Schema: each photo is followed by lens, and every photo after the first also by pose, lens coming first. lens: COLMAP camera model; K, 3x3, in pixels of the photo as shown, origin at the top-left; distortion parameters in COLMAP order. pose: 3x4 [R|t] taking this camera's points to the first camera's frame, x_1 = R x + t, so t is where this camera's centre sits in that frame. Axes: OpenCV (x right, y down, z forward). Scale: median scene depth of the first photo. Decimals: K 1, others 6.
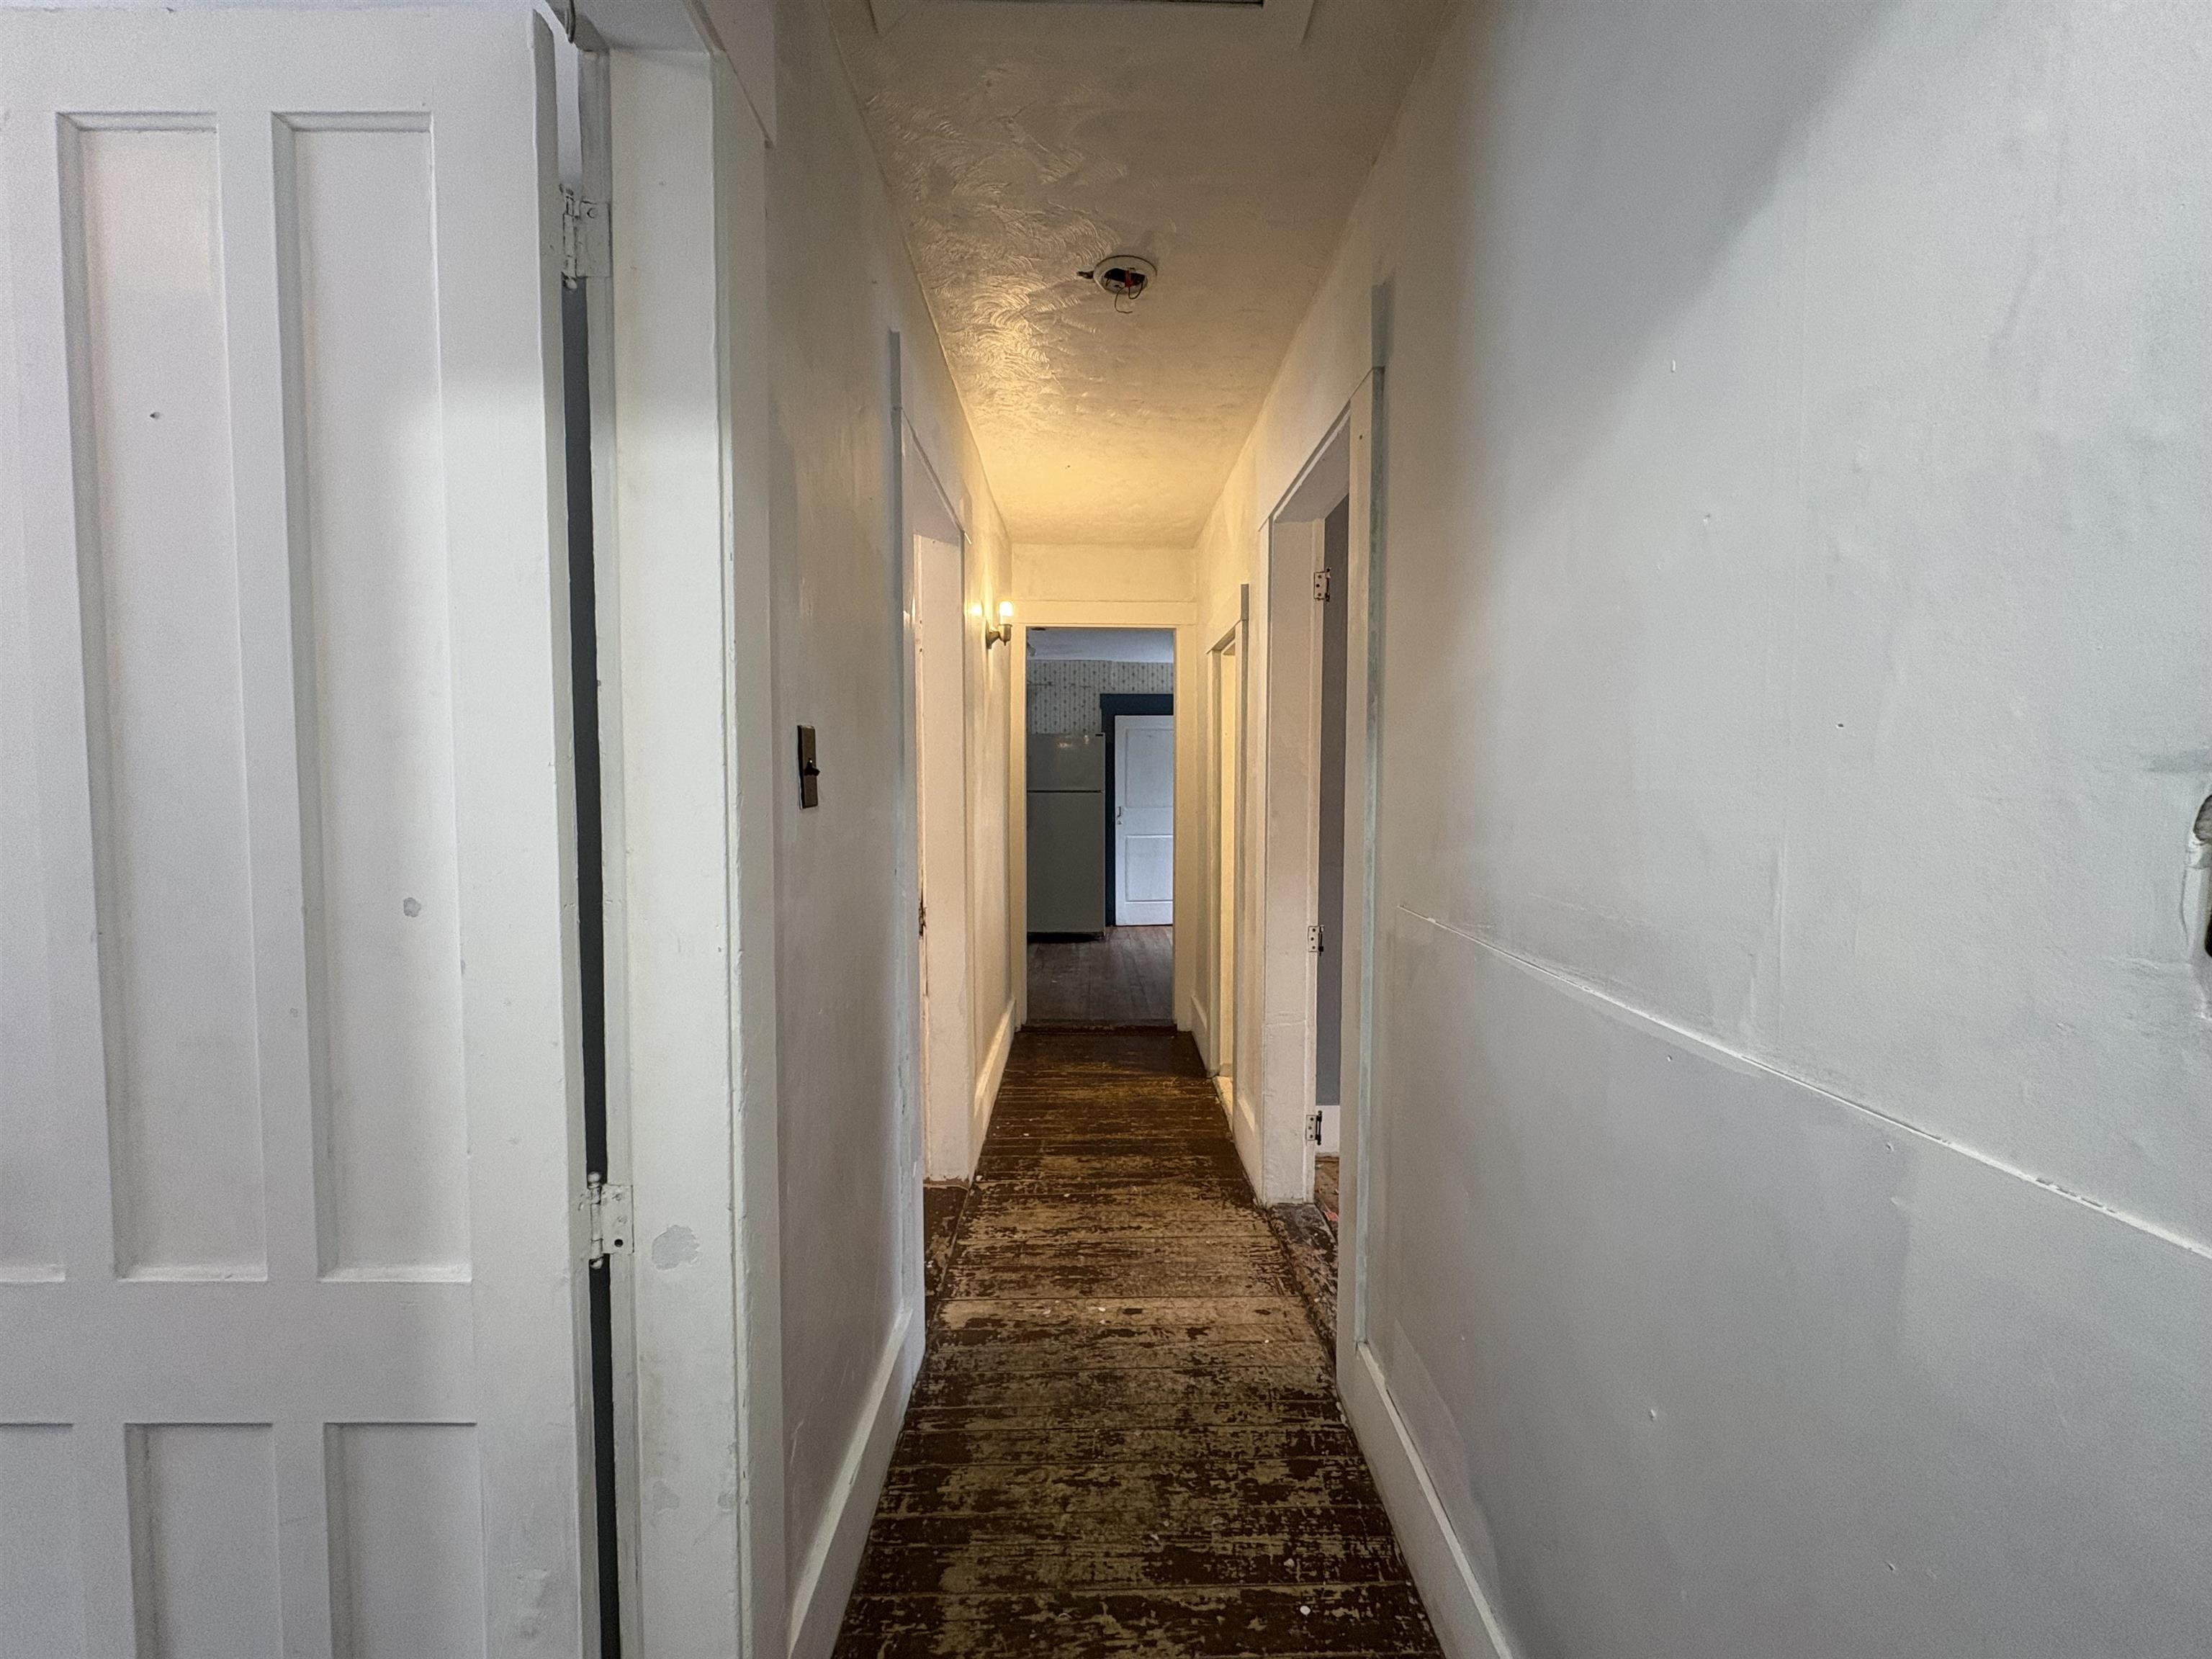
lens RADIAL K [[877.5, 0, 1105.2], [0, 877.5, 829.9], [0, 0, 1]] dist [0.000229, -0.000106]
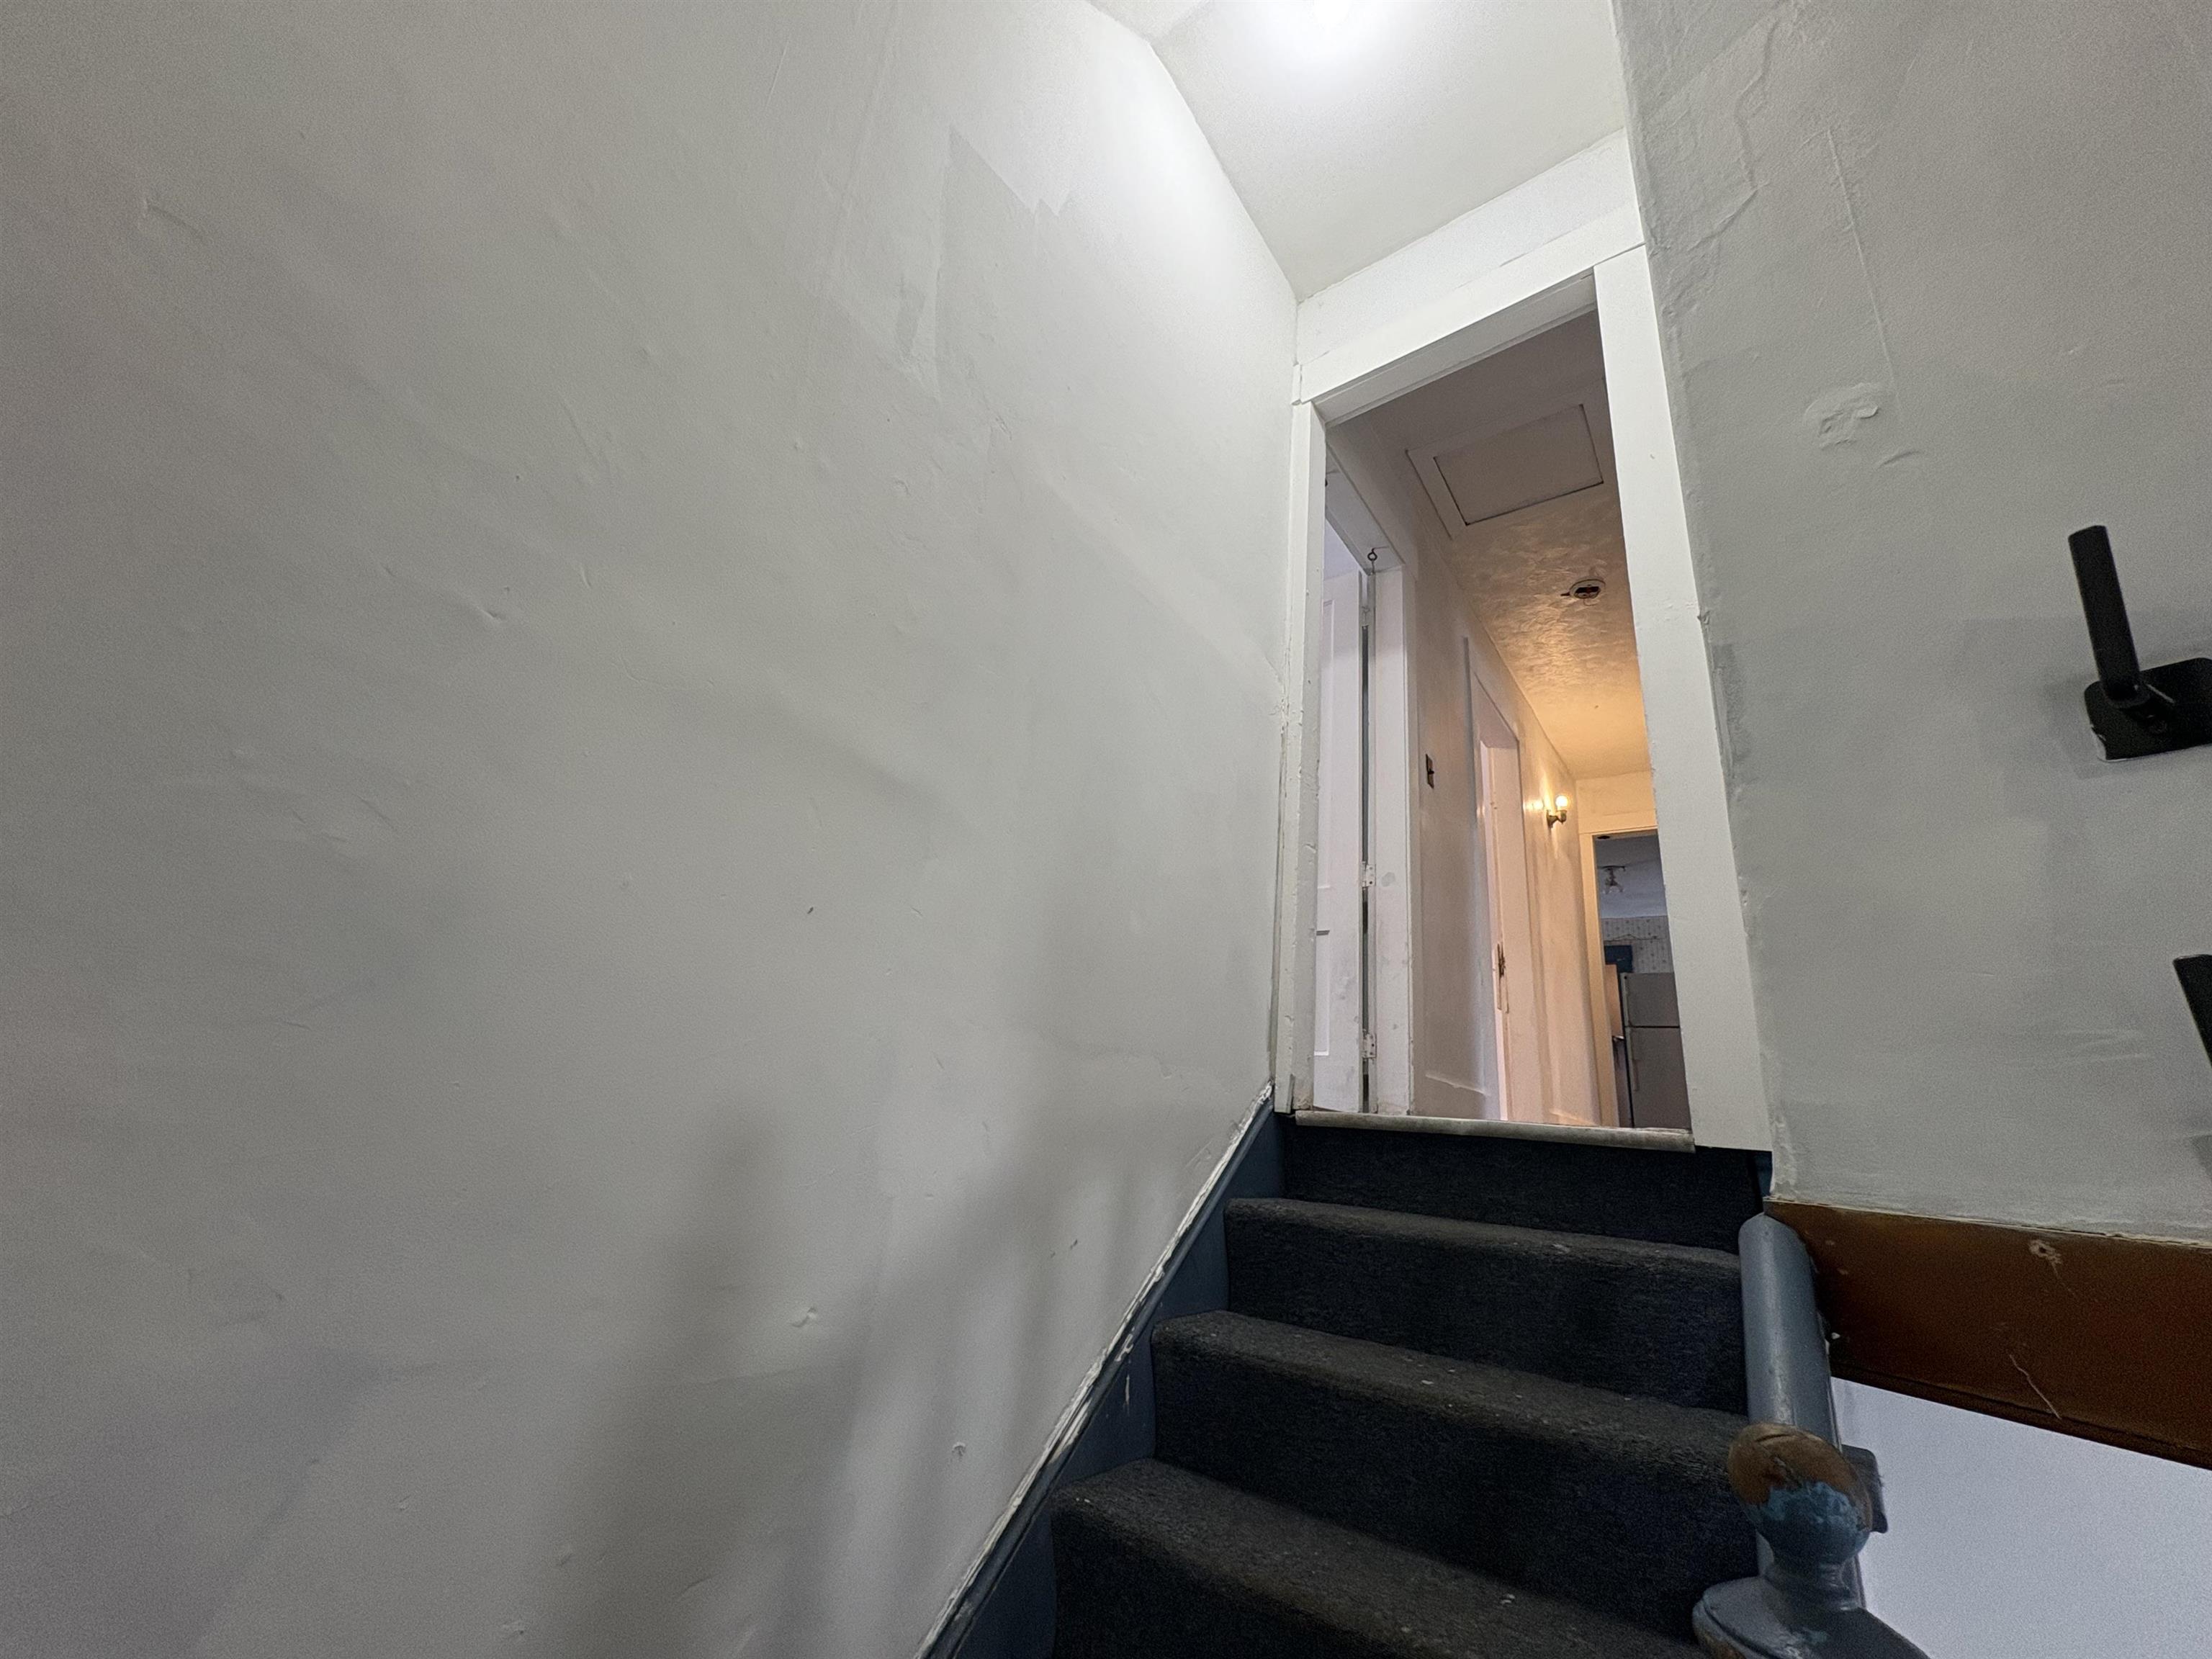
lens RADIAL K [[877.5, 0, 1105.2], [0, 877.5, 829.9], [0, 0, 1]] dist [0.000229, -0.000106]
pose [[0.786723, -0.130099, -0.603441, 0.341320], [-0.123248, 0.924755, -0.360054, 0.849904], [0.604878, 0.357636, 0.711491, -1.037344]]
